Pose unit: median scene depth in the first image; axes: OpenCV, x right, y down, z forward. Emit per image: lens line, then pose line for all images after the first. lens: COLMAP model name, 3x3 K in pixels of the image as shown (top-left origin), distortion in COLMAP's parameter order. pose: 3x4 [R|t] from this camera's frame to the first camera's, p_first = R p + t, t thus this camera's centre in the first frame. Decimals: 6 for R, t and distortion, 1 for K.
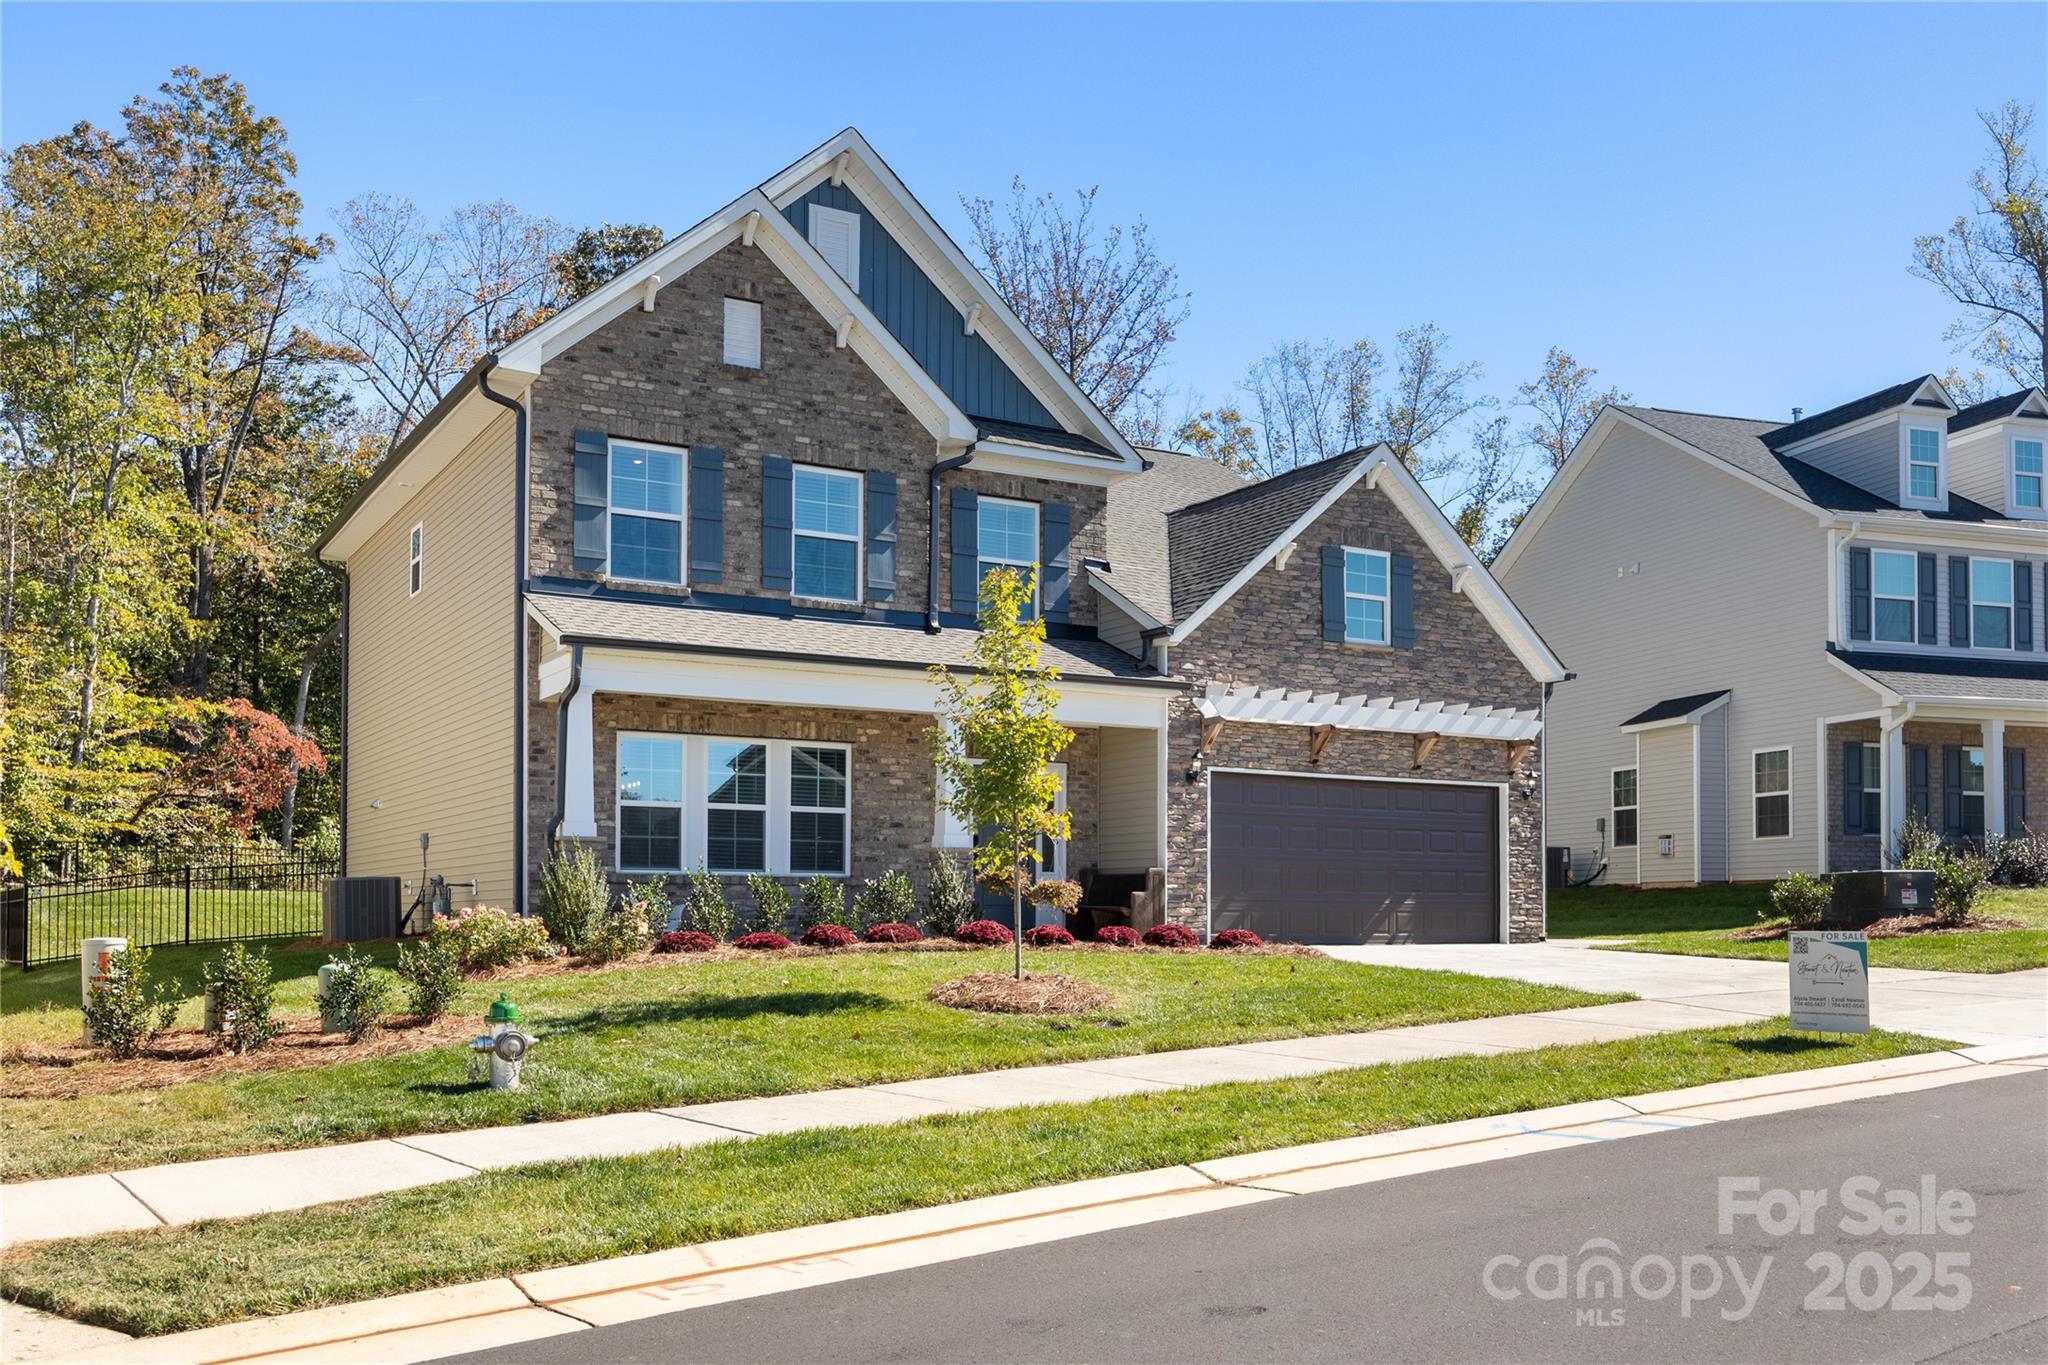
lens RADIAL K [[1837.6, 0, 1024.0], [0, 1837.6, 682.5], [0, 0, 1]] dist [-0.004509, 0.011819]
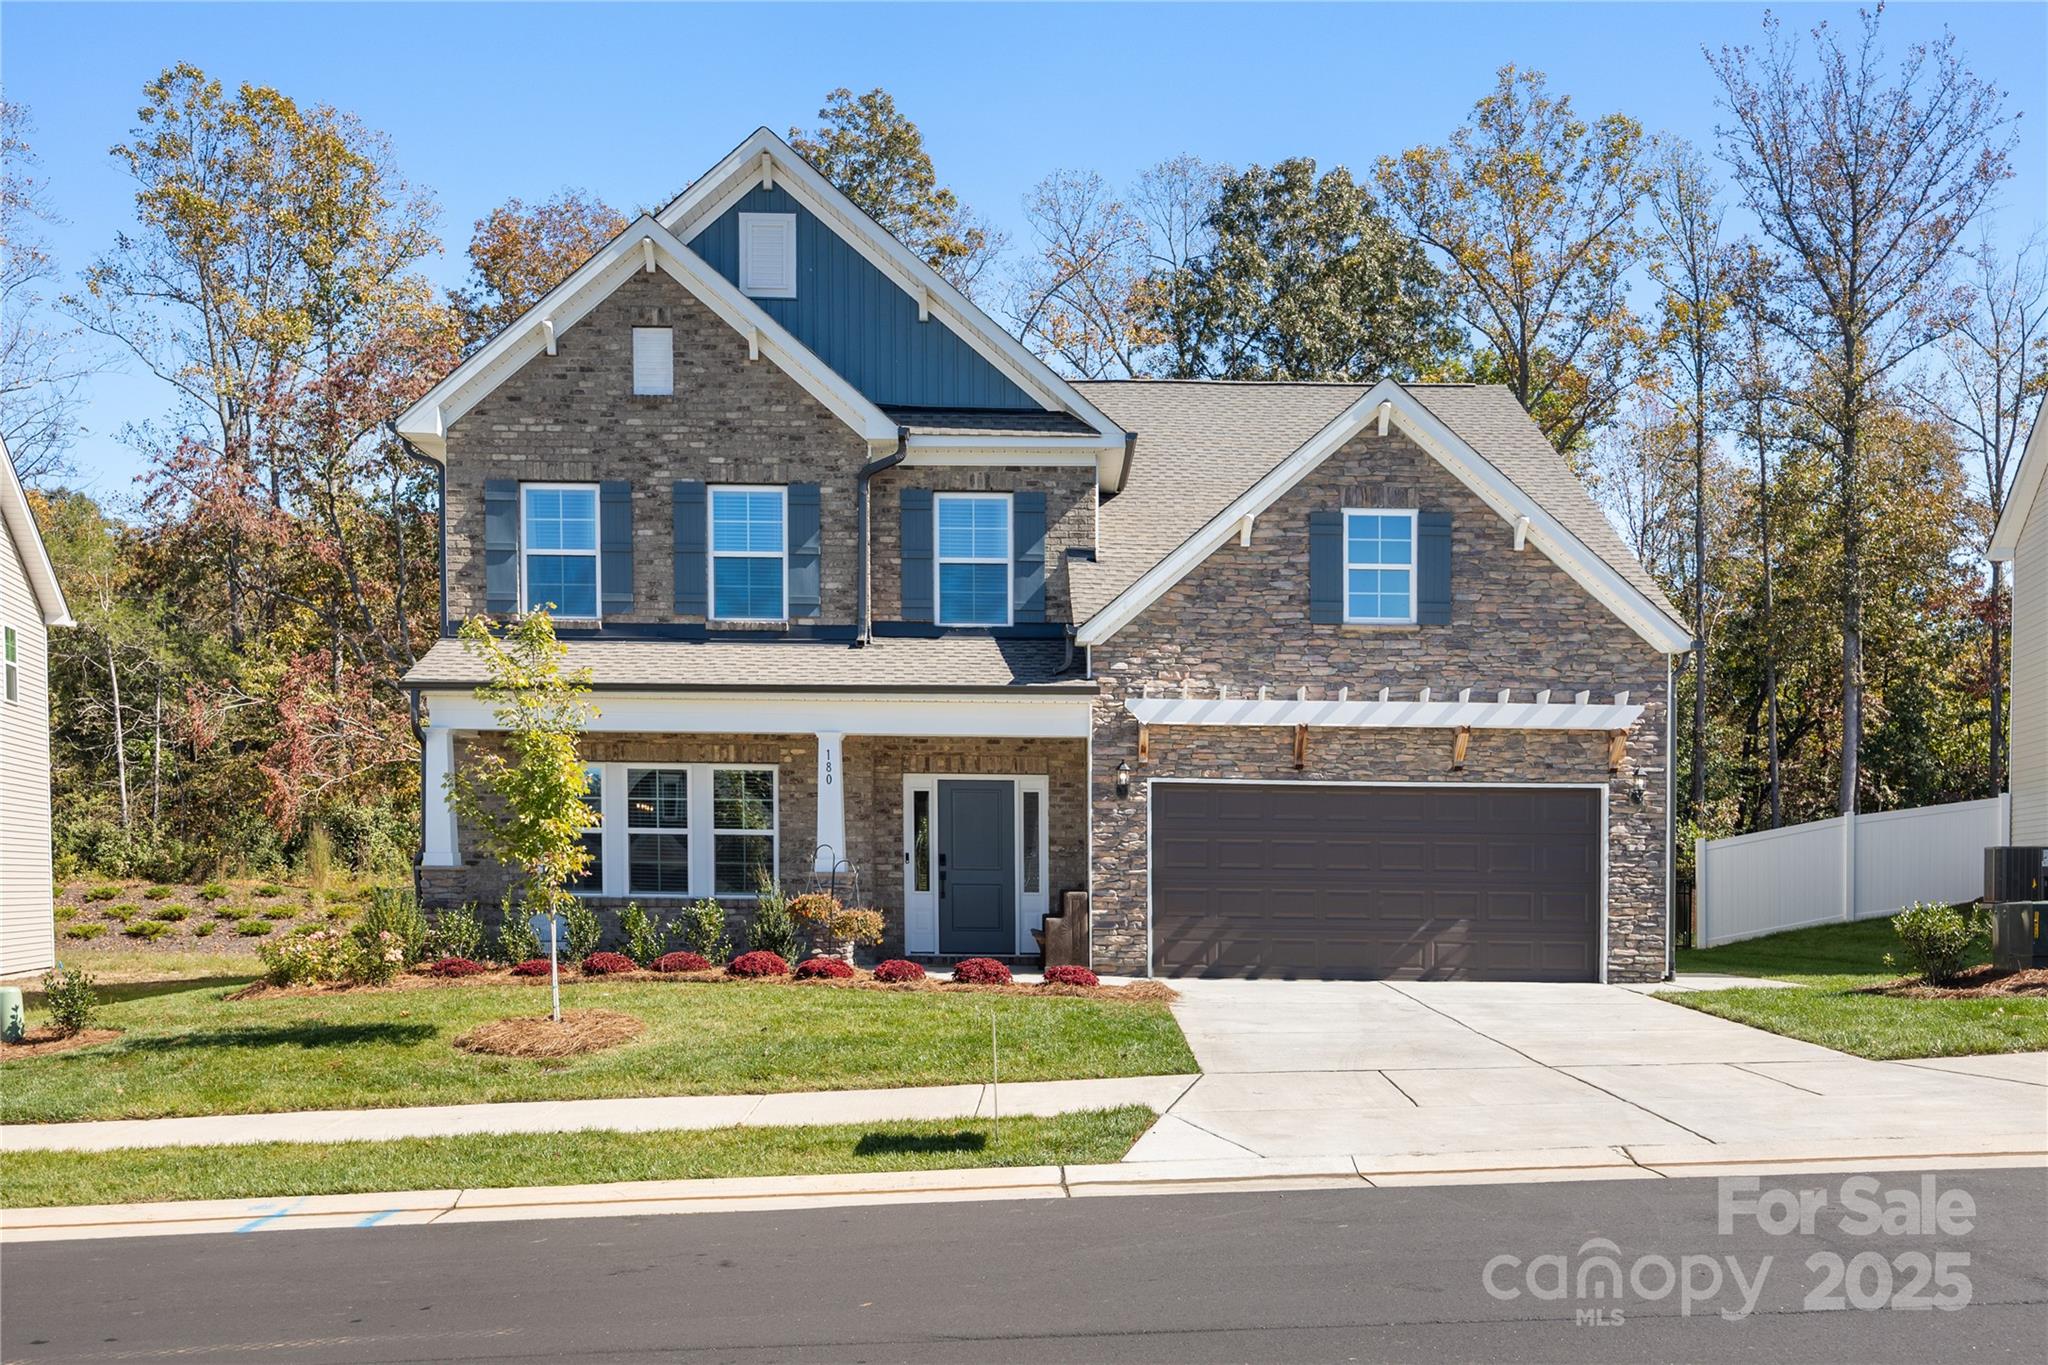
lens RADIAL K [[1996.5, 0, 1024.0], [0, 1996.5, 770.1], [0, 0, 1]] dist [-0.007099, -0.010245]
pose [[0.857174, -0.020634, -0.514613, 0.558990], [0.056619, 0.996916, 0.054336, -0.014158], [0.511905, -0.075712, 0.855699, 0.147163]]
